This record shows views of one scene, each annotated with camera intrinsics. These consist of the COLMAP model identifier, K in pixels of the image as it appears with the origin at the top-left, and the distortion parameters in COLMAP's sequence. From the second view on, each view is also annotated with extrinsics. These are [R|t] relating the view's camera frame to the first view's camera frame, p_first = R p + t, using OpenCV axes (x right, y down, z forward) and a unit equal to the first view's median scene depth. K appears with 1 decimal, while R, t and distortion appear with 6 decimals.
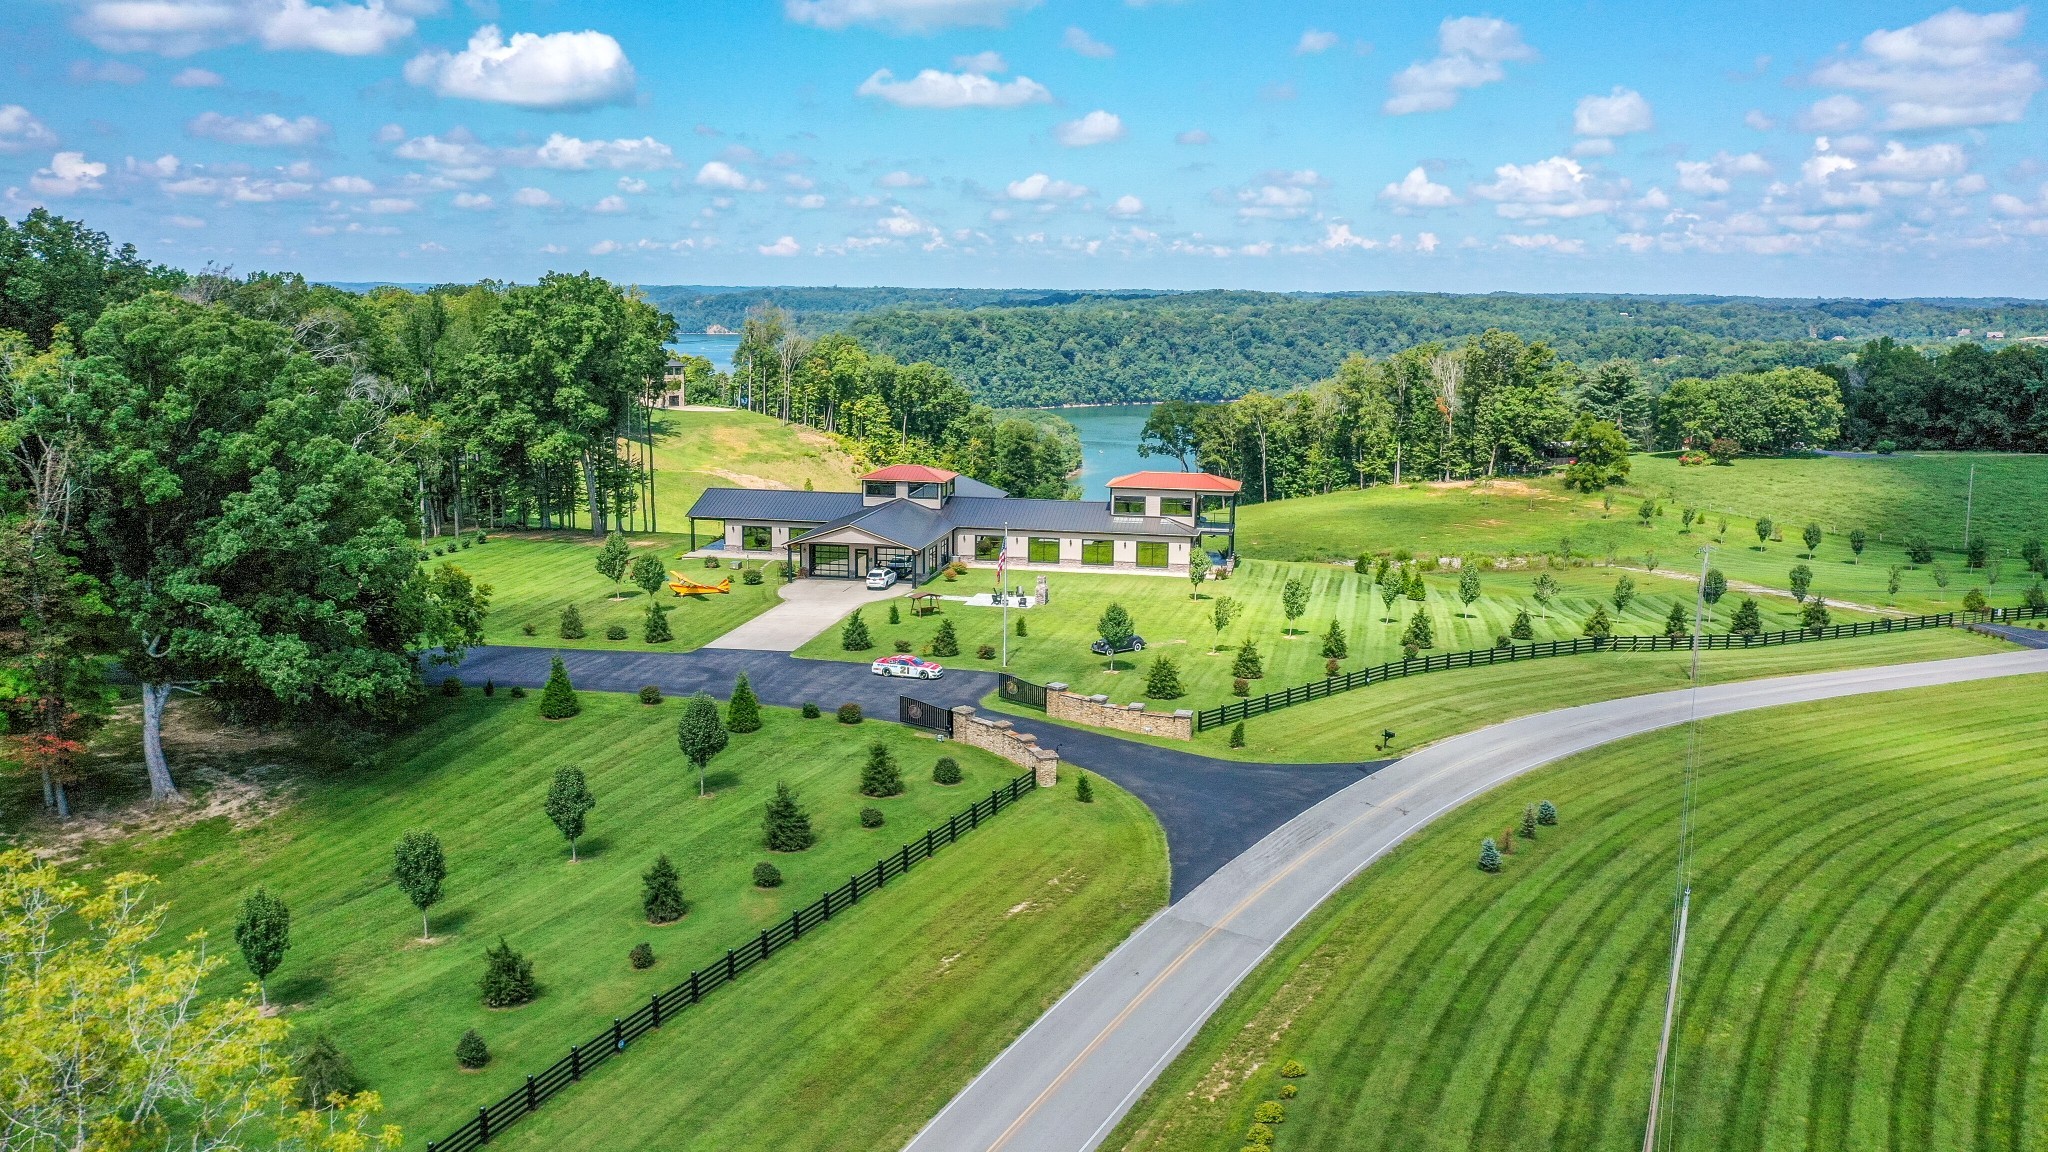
lens RADIAL K [[1740.8, 0, 1029.9], [0, 1740.8, 578.5], [0, 0, 1]] dist [0.066396, -0.032245]
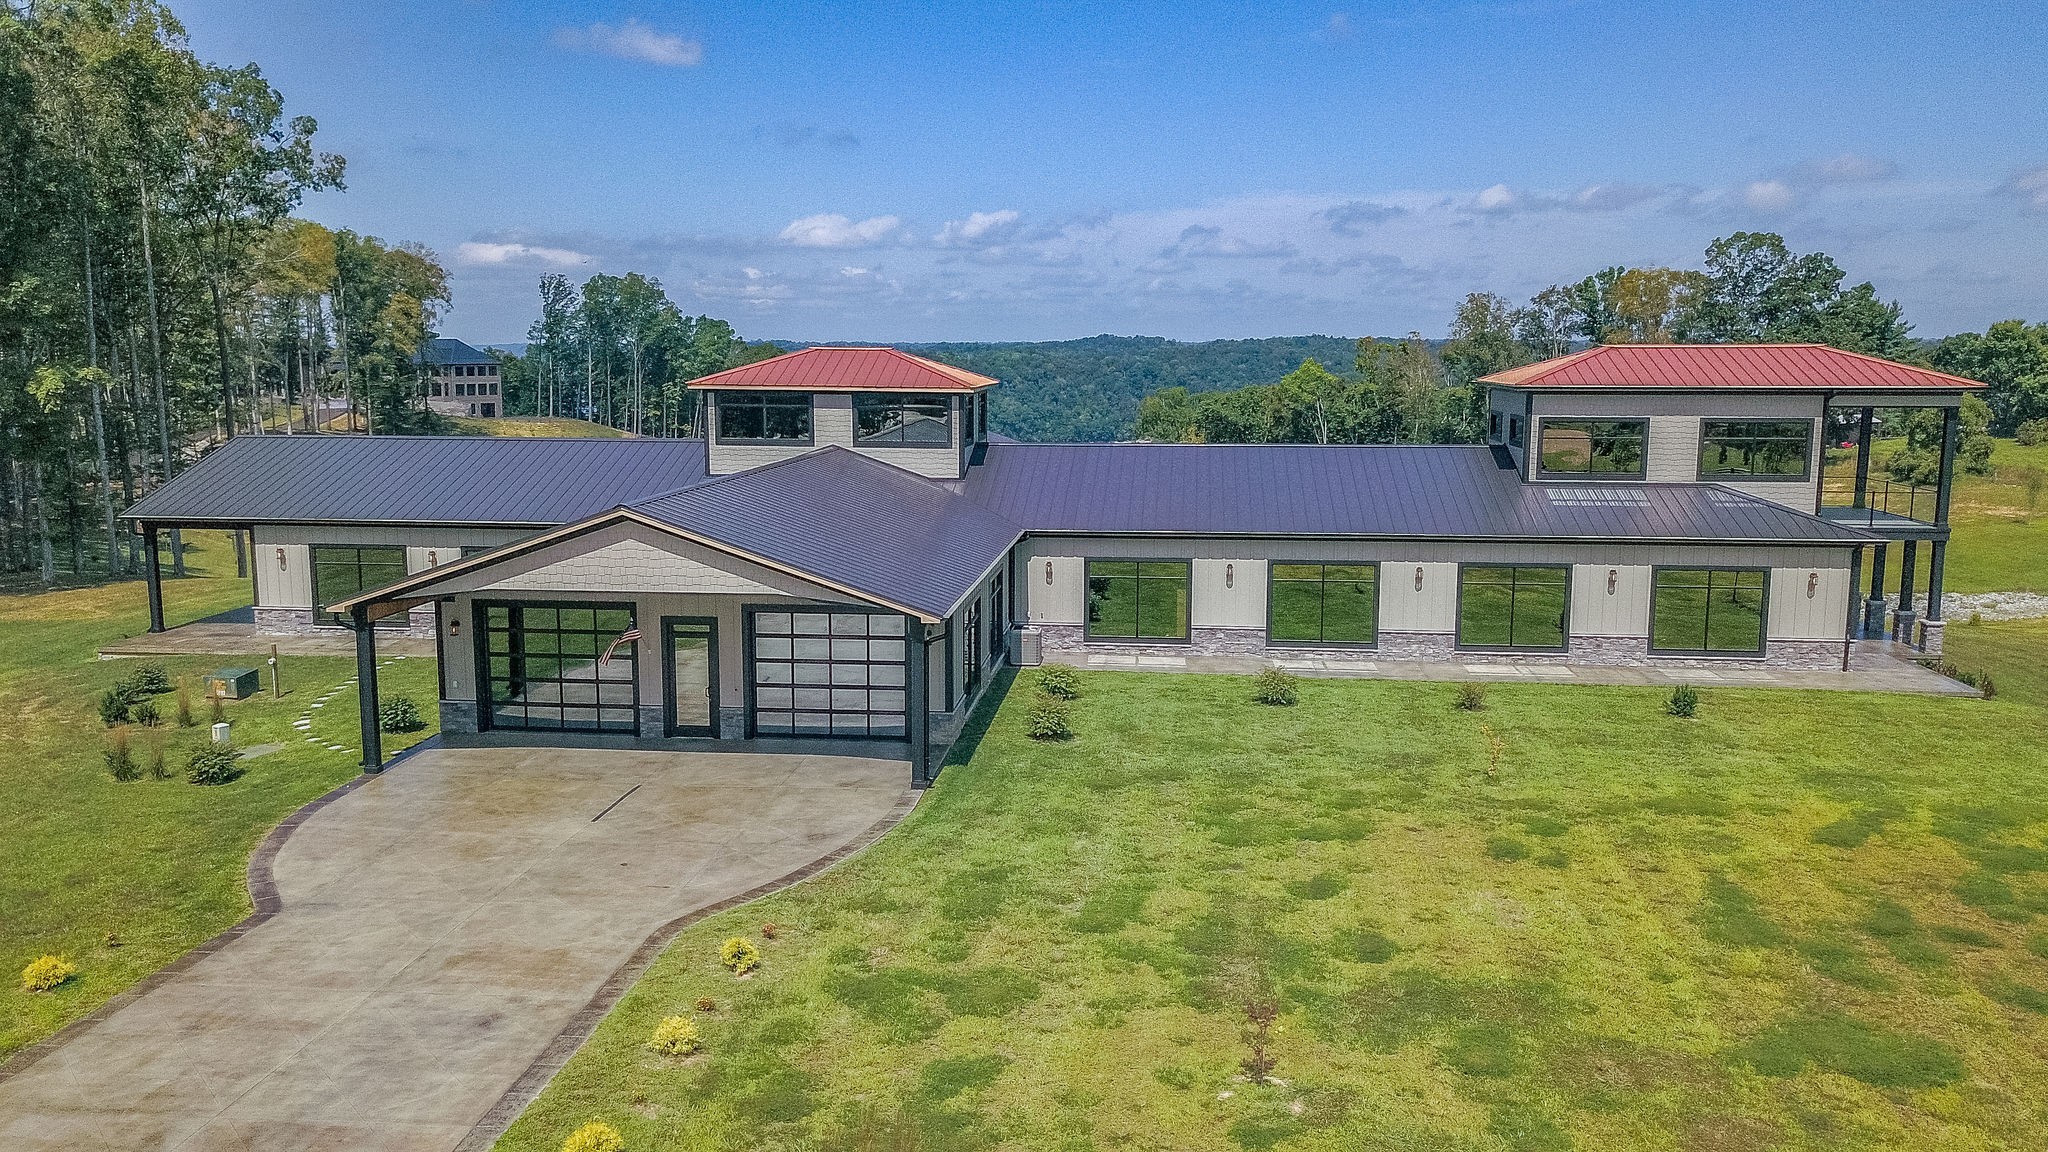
lens RADIAL K [[1740.8, 0, 1022.8], [0, 1740.8, 579.1], [0, 0, 1]] dist [0.066396, -0.032245]
pose [[0.998004, -0.021520, 0.059370, -0.060117], [0.023076, 0.999405, -0.025654, -0.013921], [-0.058782, 0.026972, 0.997906, 0.704270]]
